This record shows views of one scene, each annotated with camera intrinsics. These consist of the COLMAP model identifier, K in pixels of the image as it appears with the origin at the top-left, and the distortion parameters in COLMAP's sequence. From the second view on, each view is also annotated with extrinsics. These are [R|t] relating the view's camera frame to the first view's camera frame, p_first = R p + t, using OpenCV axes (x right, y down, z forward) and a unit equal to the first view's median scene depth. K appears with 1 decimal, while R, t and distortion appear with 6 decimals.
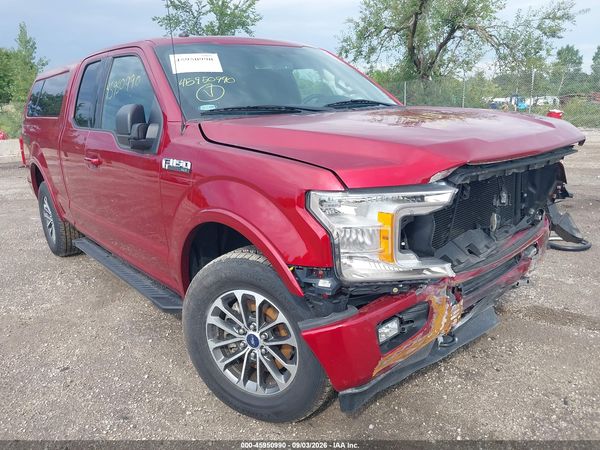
lens RADIAL K [[482.6, 0, 303.4], [0, 482.6, 233.8], [0, 0, 1]] dist [0.004726, 0.004978]
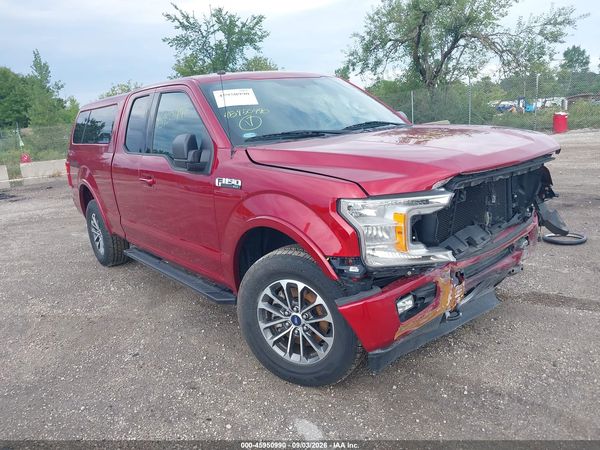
lens RADIAL K [[482.0, 0, 300.0], [0, 482.0, 225.0], [0, 0, 1]] dist [0.007894, -0.002473]
pose [[0.998852, -0.035458, -0.032200, -0.039269], [0.034182, 0.998640, -0.039366, 0.020665], [0.033552, 0.038220, 0.998706, -0.215607]]
